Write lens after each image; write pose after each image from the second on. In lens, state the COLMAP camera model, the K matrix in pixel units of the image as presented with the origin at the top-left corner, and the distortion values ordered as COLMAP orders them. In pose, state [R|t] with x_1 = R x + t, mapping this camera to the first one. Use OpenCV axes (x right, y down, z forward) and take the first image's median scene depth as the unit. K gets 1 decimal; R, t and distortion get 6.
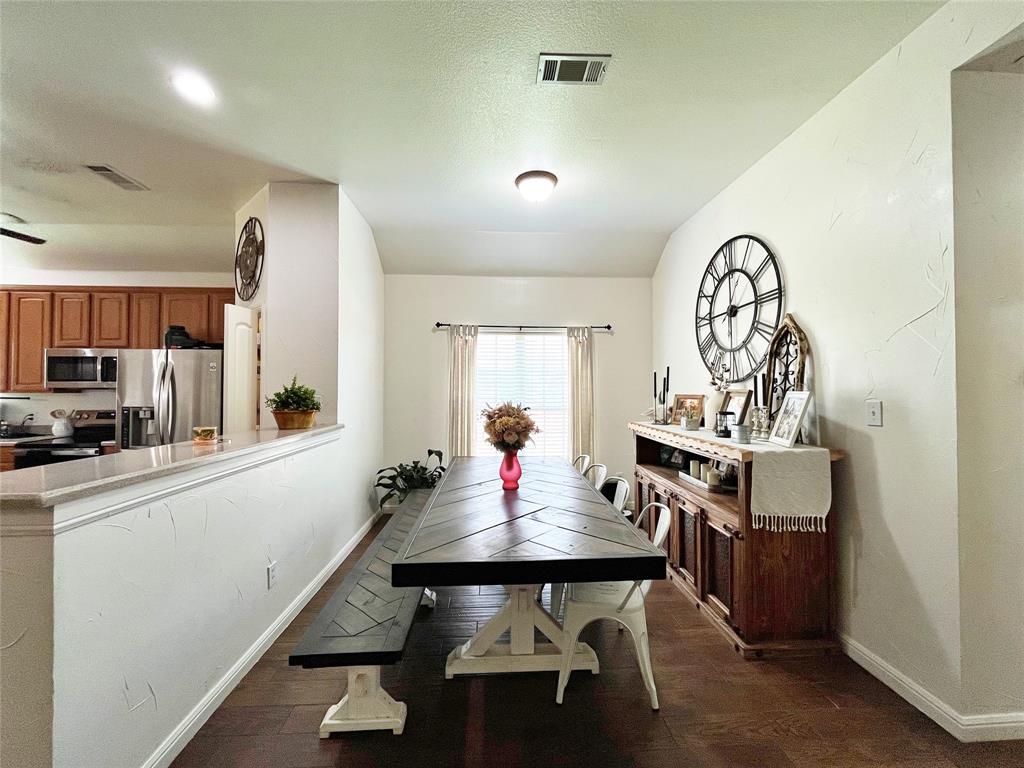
lens RADIAL K [[415.0, 0, 512.5], [0, 415.0, 380.0], [0, 0, 1]] dist [-0.005345, 0.000569]
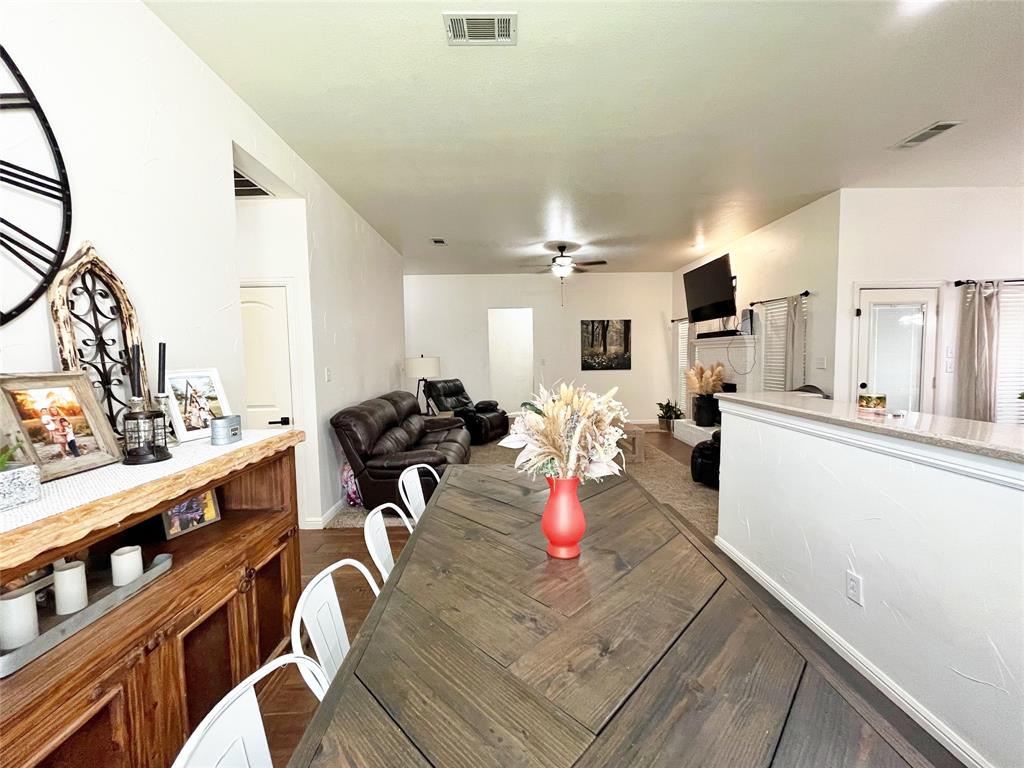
lens RADIAL K [[415.0, 0, 514.9], [0, 415.0, 382.8], [0, 0, 1]] dist [-0.005345, 0.000569]
pose [[-0.999467, 0.017149, 0.027775, 0.029187], [0.018338, 0.998900, 0.043146, 0.019191], [-0.027005, 0.043632, -0.998683, 1.123880]]
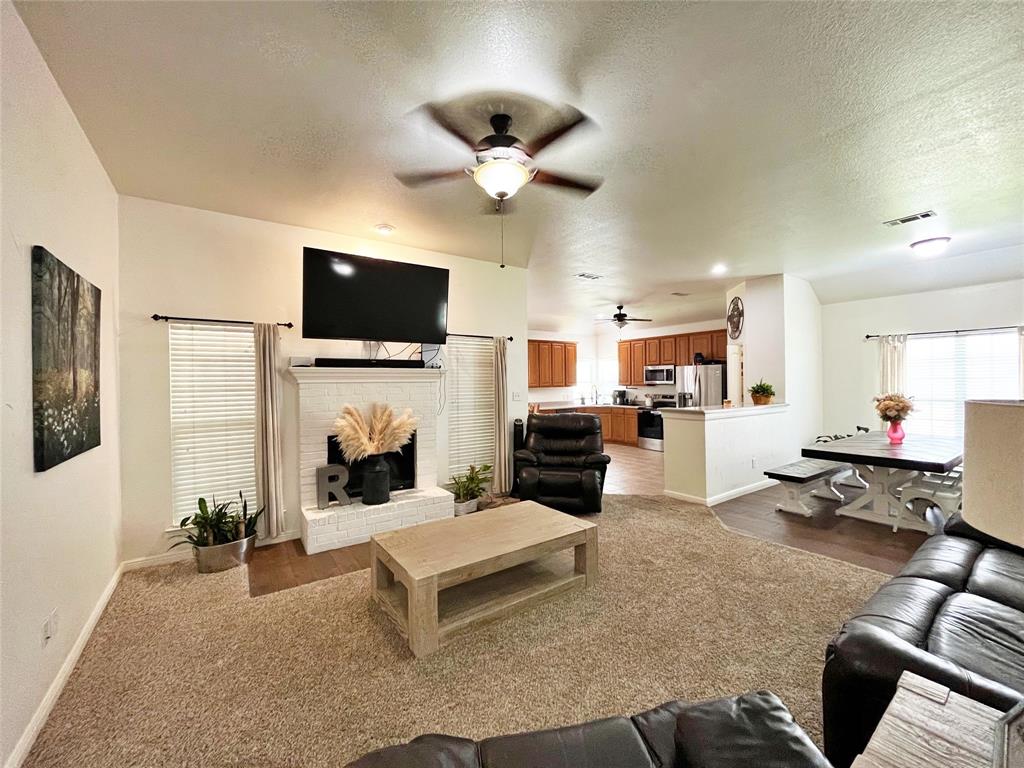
lens RADIAL K [[415.0, 0, 510.1], [0, 415.0, 383.4], [0, 0, 1]] dist [-0.005345, 0.000569]
pose [[0.525009, -0.003571, -0.851089, 0.450942], [0.027181, 0.999551, 0.012573, -0.035589], [0.850663, -0.029734, 0.524870, -0.901930]]
